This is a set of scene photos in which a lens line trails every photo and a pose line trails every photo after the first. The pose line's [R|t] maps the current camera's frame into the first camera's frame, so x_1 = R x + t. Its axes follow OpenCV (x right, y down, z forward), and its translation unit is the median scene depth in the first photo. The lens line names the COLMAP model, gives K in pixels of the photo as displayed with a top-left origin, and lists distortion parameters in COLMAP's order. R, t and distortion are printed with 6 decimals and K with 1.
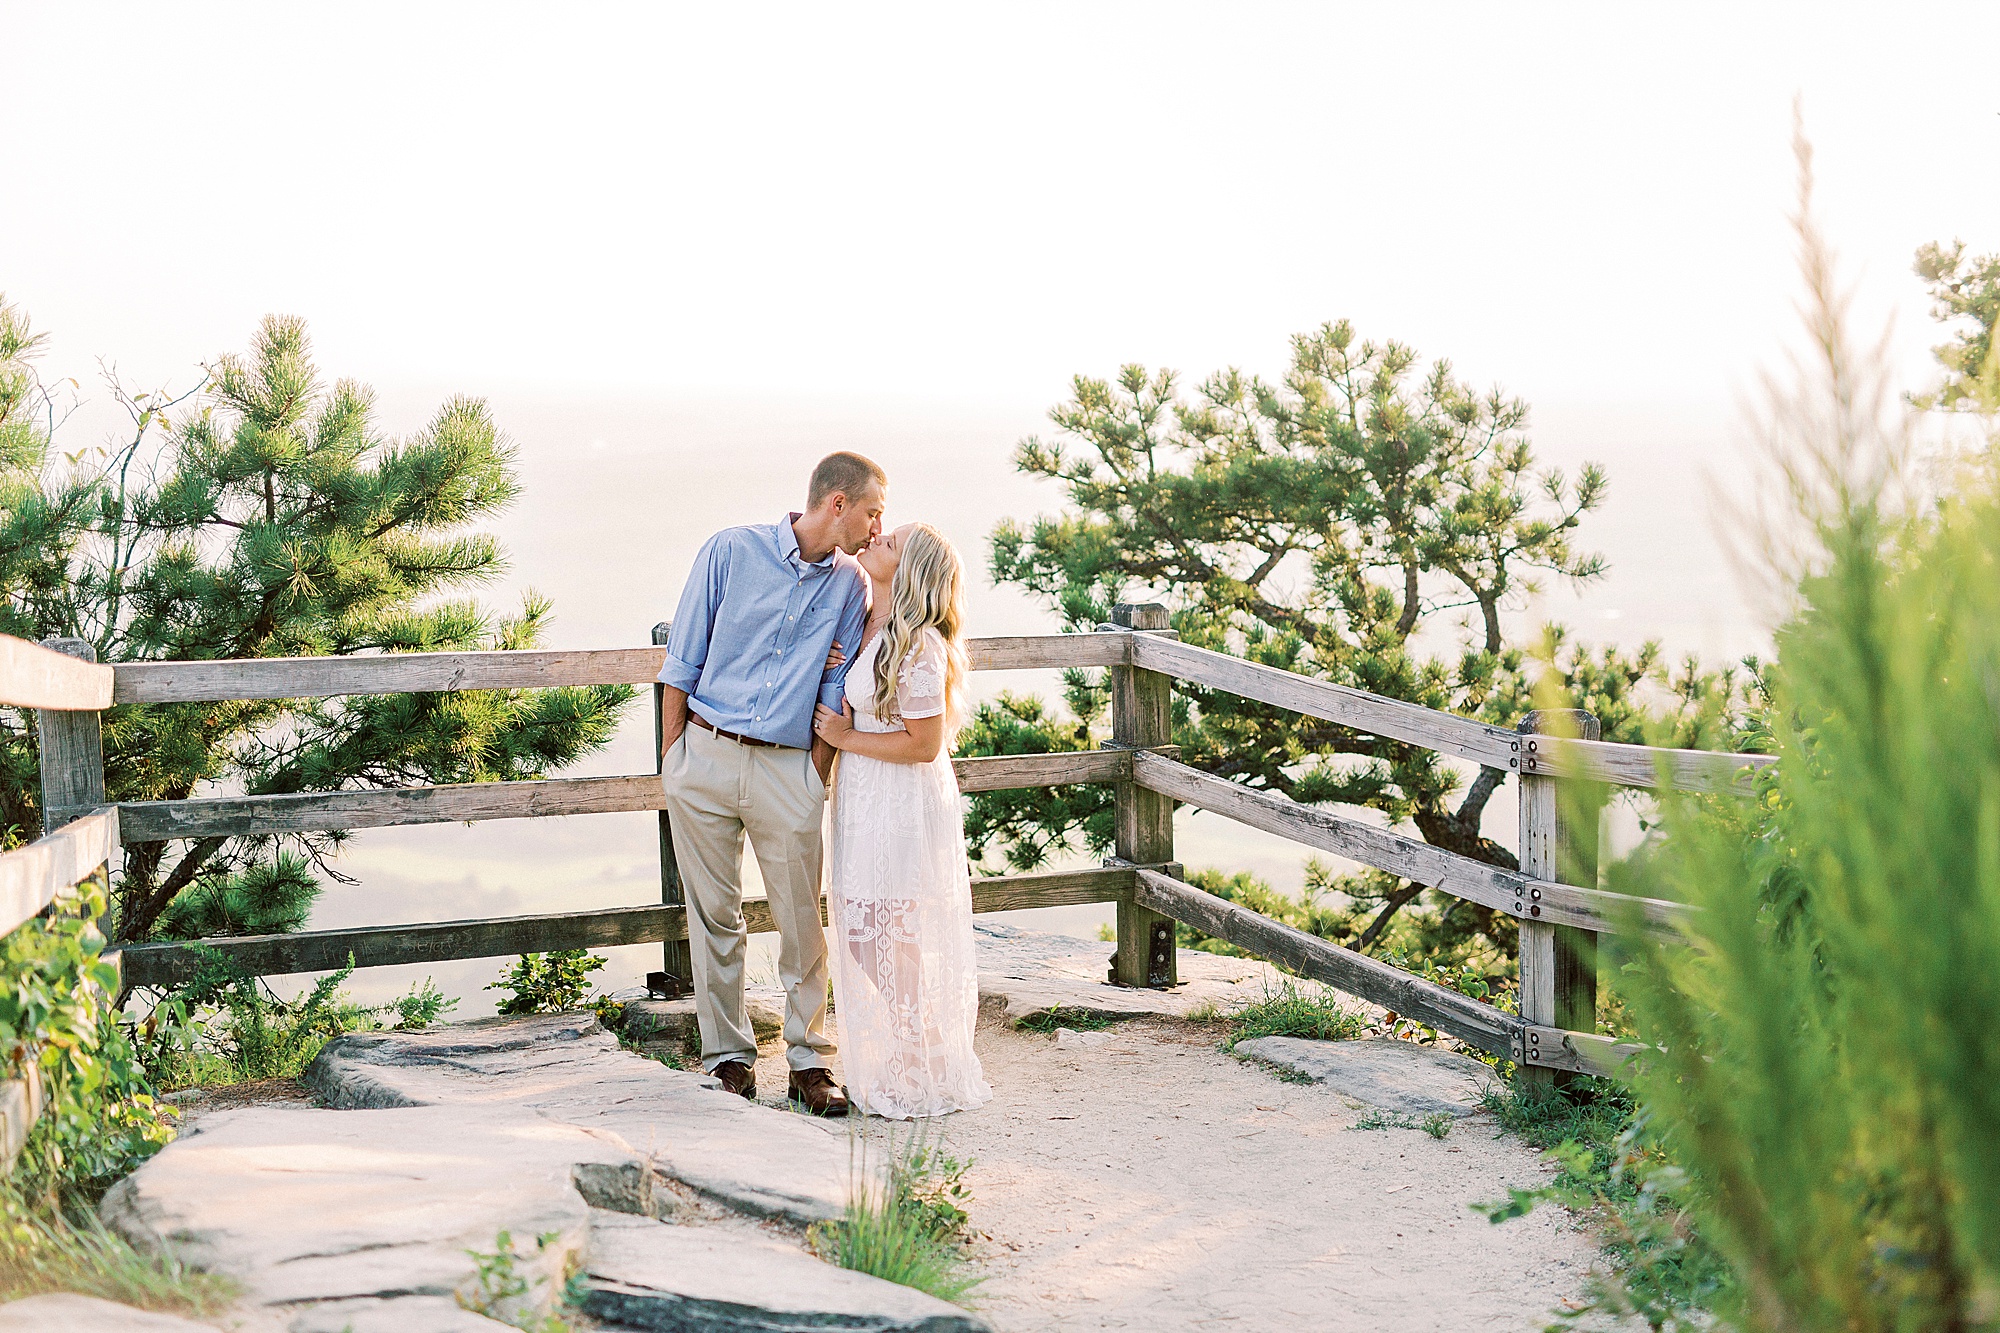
lens RADIAL K [[2773.2, 0, 1000.0], [0, 2773.2, 666.5], [0, 0, 1]] dist [0.013341, -0.068069]
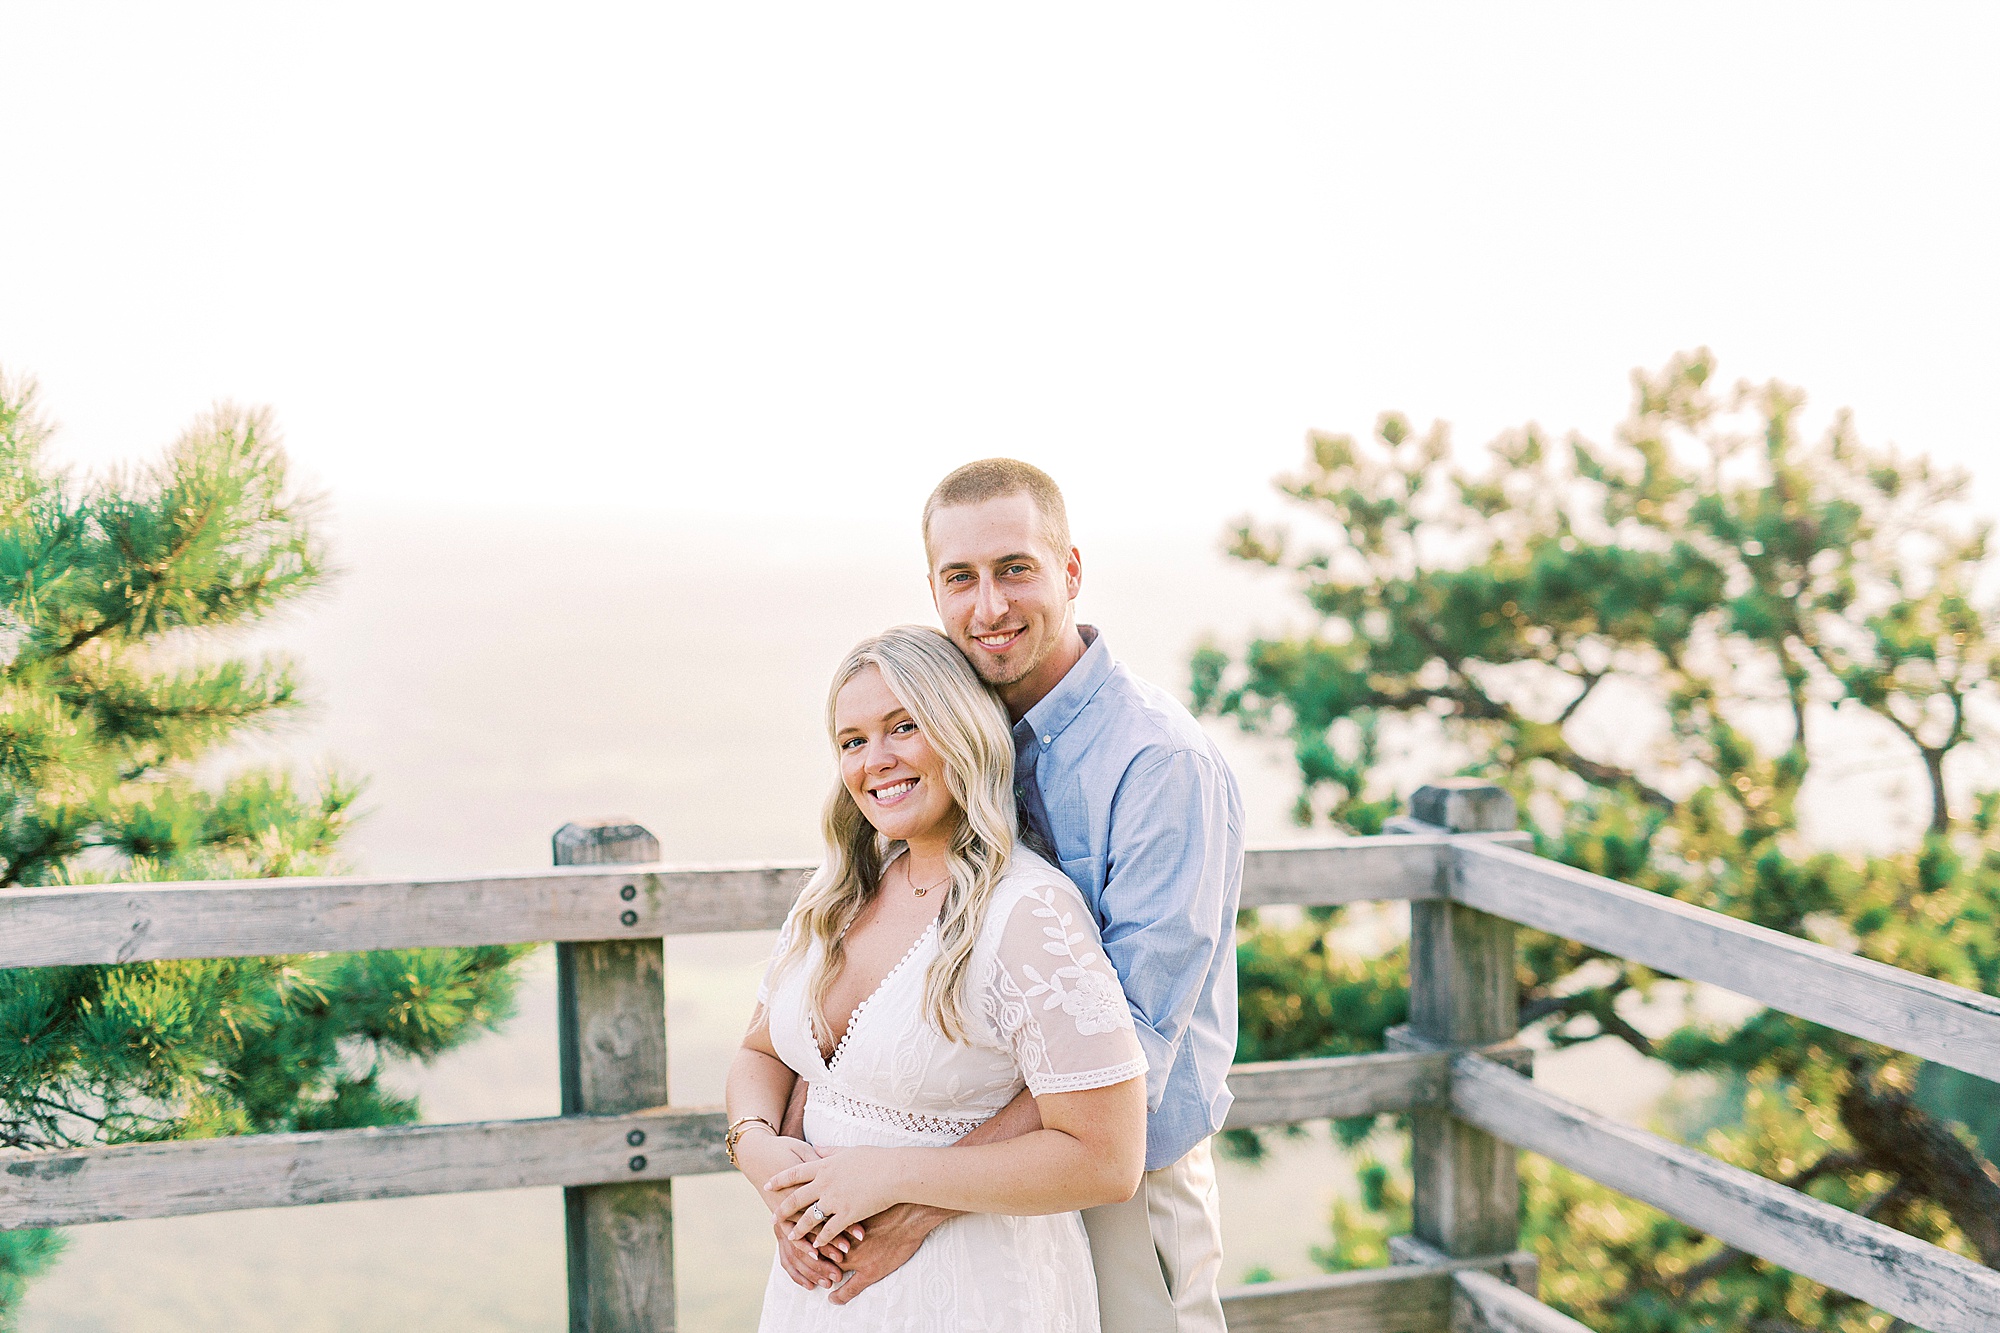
lens RADIAL K [[2773.2, 0, 1000.0], [0, 2773.2, 666.5], [0, 0, 1]] dist [0.013341, -0.068069]
pose [[0.997771, 0.008523, -0.066187, -0.003677], [-0.011121, 0.999178, -0.038991, -0.017148], [0.065800, 0.039640, 0.997045, 0.318151]]
